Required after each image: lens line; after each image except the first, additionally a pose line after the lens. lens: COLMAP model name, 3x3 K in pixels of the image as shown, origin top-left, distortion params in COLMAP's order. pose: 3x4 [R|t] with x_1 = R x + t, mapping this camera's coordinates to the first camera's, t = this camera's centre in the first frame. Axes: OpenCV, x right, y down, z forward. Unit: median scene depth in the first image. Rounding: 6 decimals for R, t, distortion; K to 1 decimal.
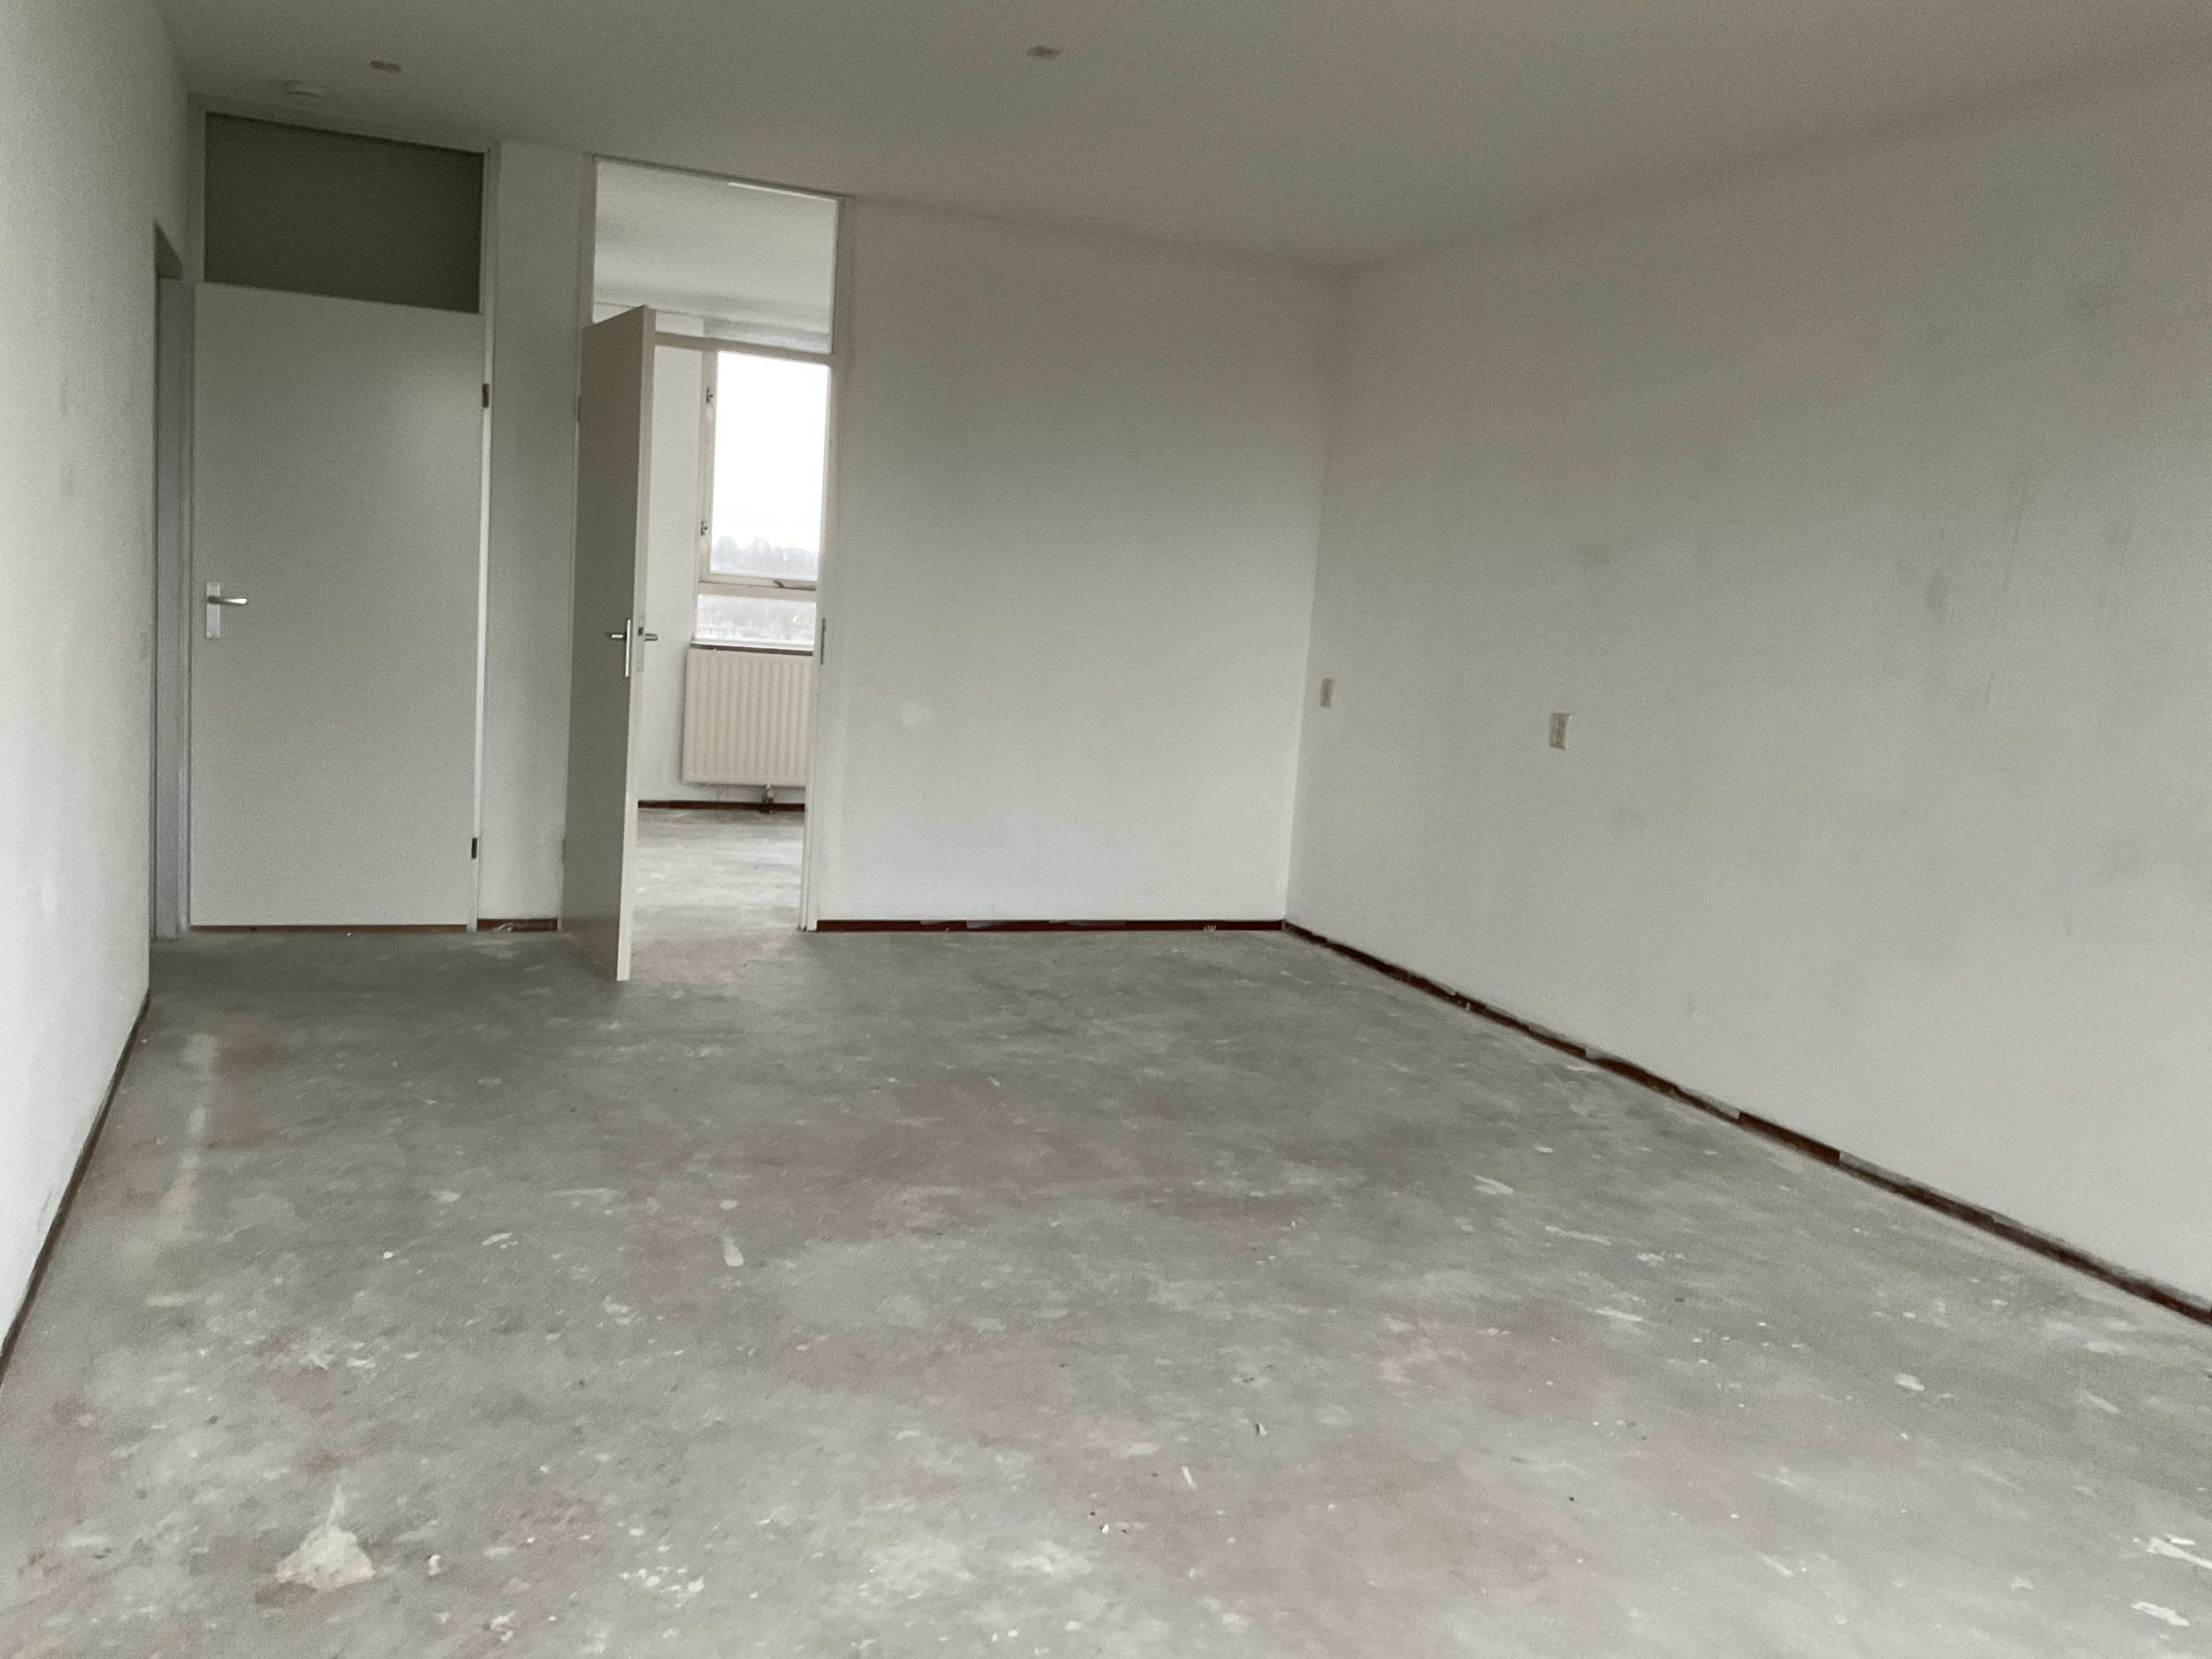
lens RADIAL K [[1834.6, 0, 1106.0], [0, 1834.6, 829.5], [0, 0, 1]] dist [0.117262, -0.215442]
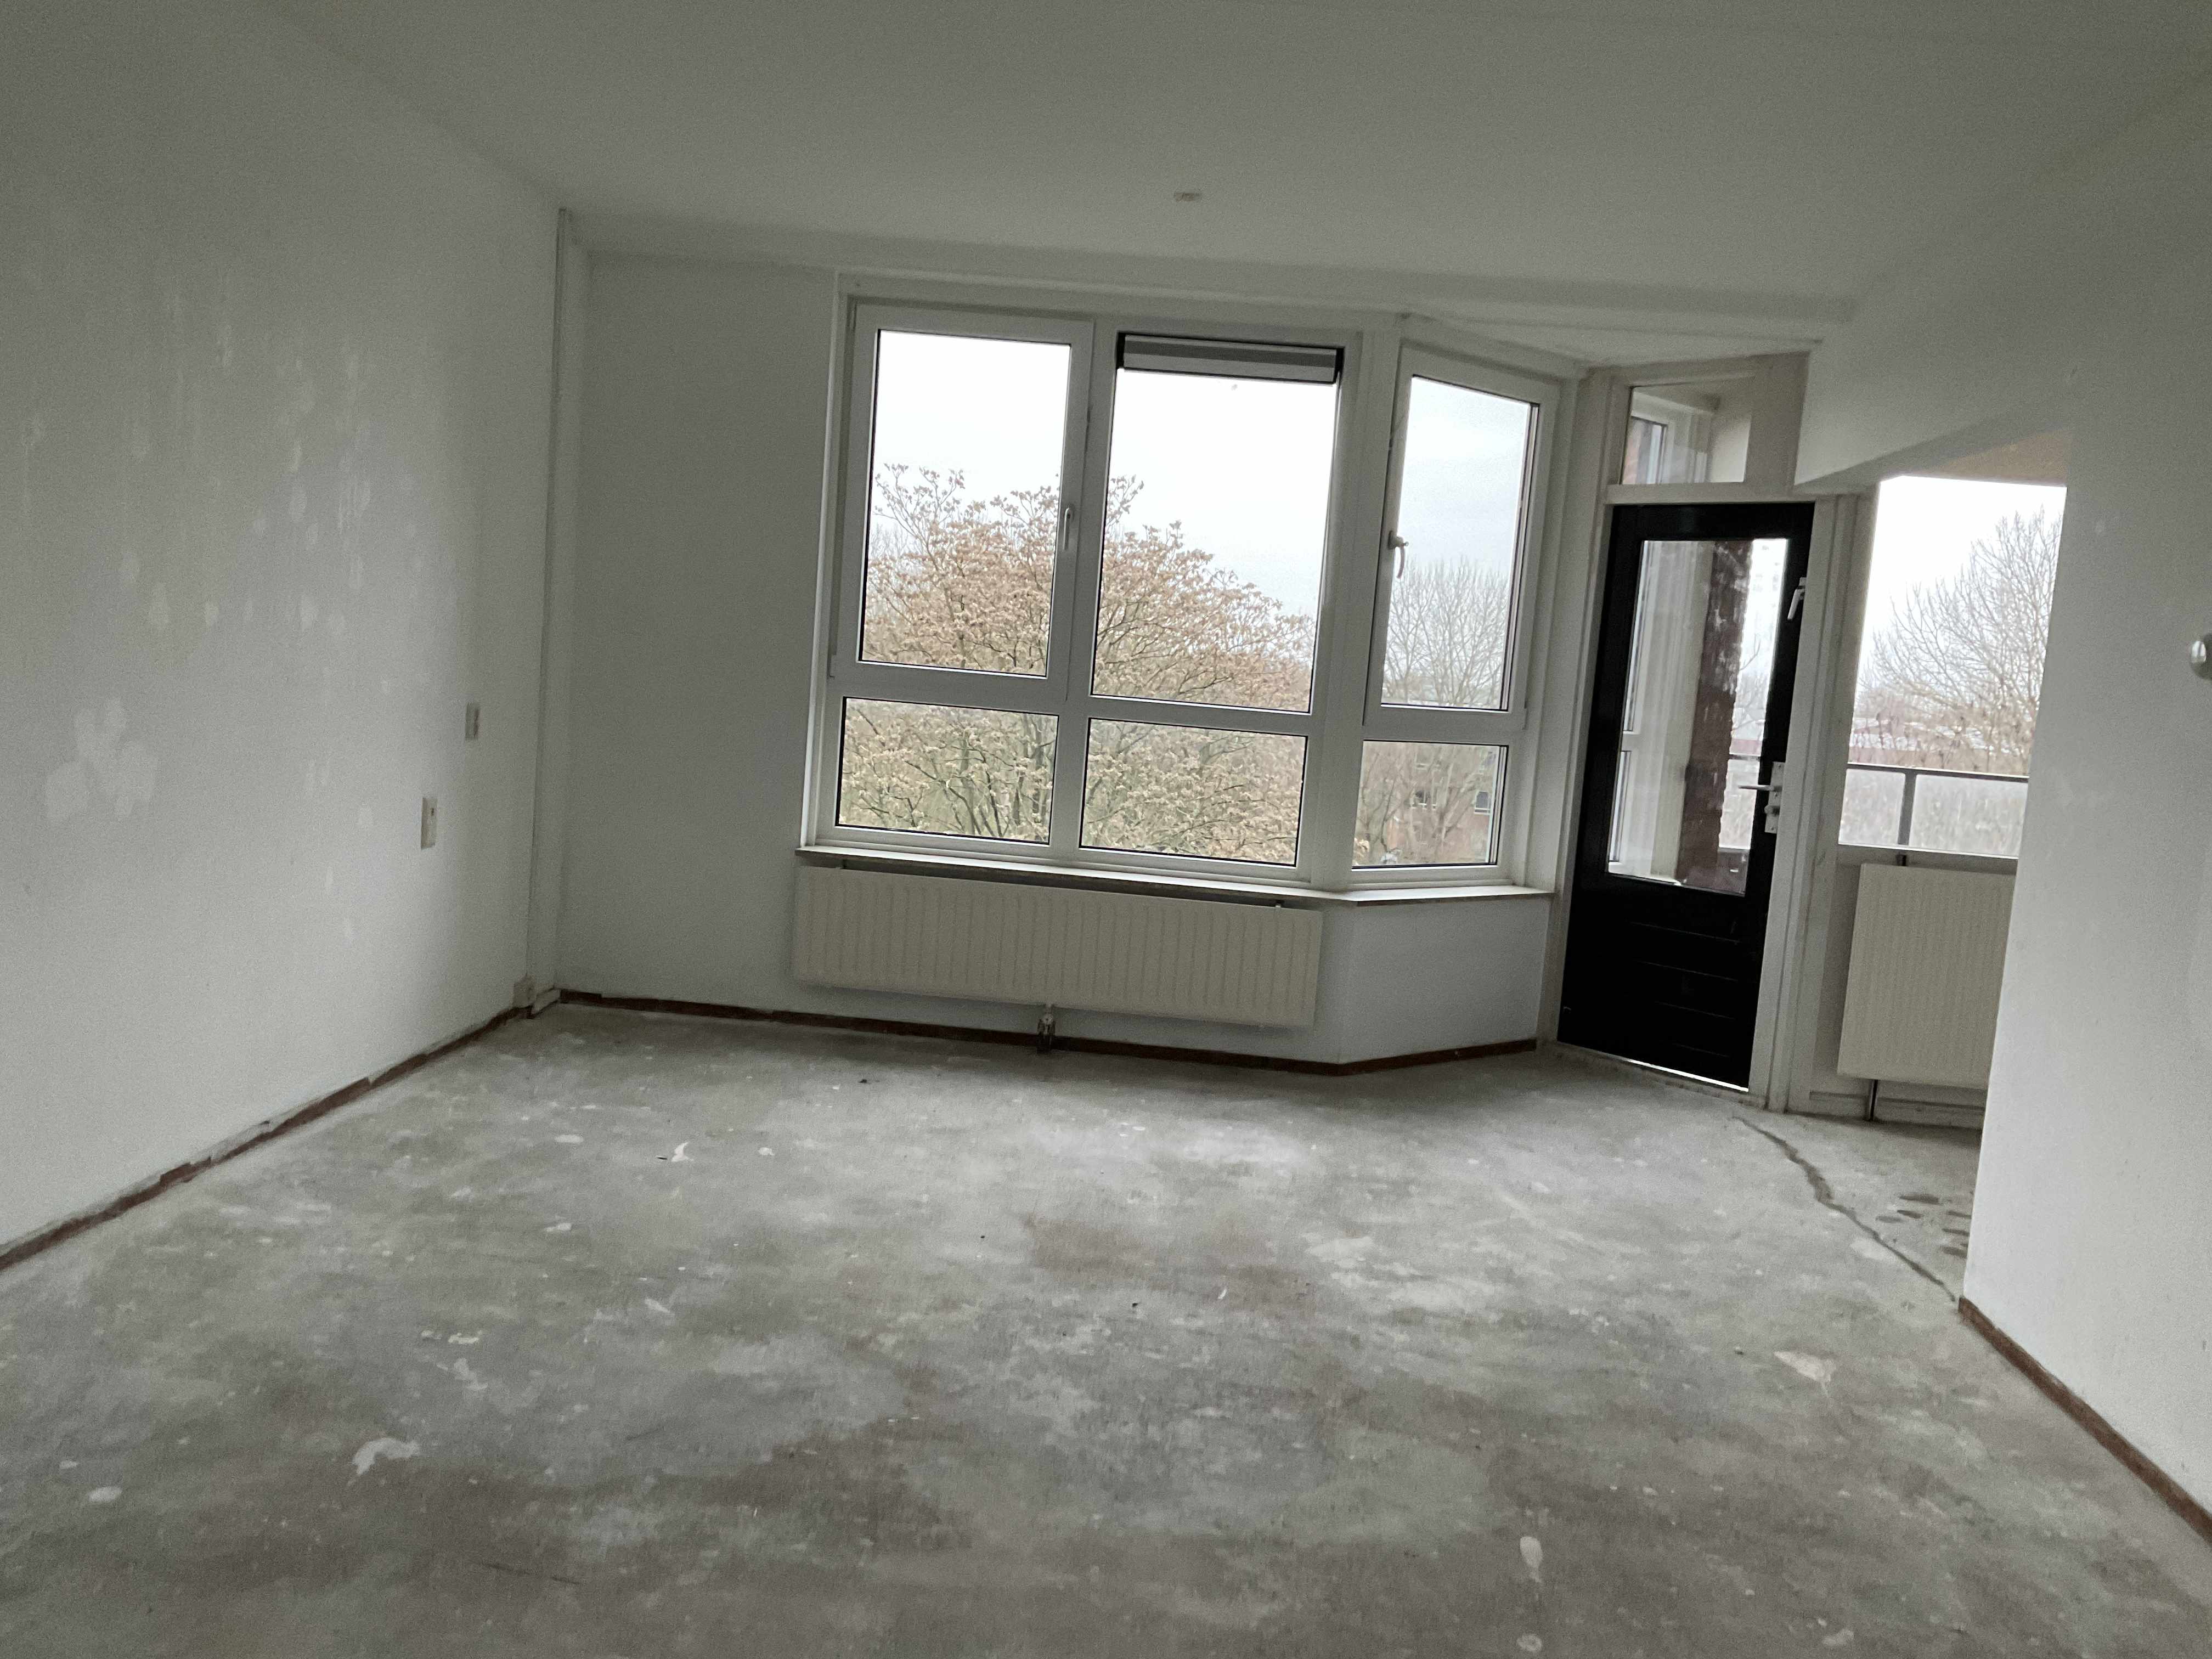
lens RADIAL K [[1834.6, 0, 1106.0], [0, 1834.6, 829.5], [0, 0, 1]] dist [0.117262, -0.215442]
pose [[-0.883816, -0.186234, 0.429169, -0.326980], [-0.087515, 0.966973, 0.239384, -0.254176], [-0.459576, 0.174013, -0.870924, 1.737605]]
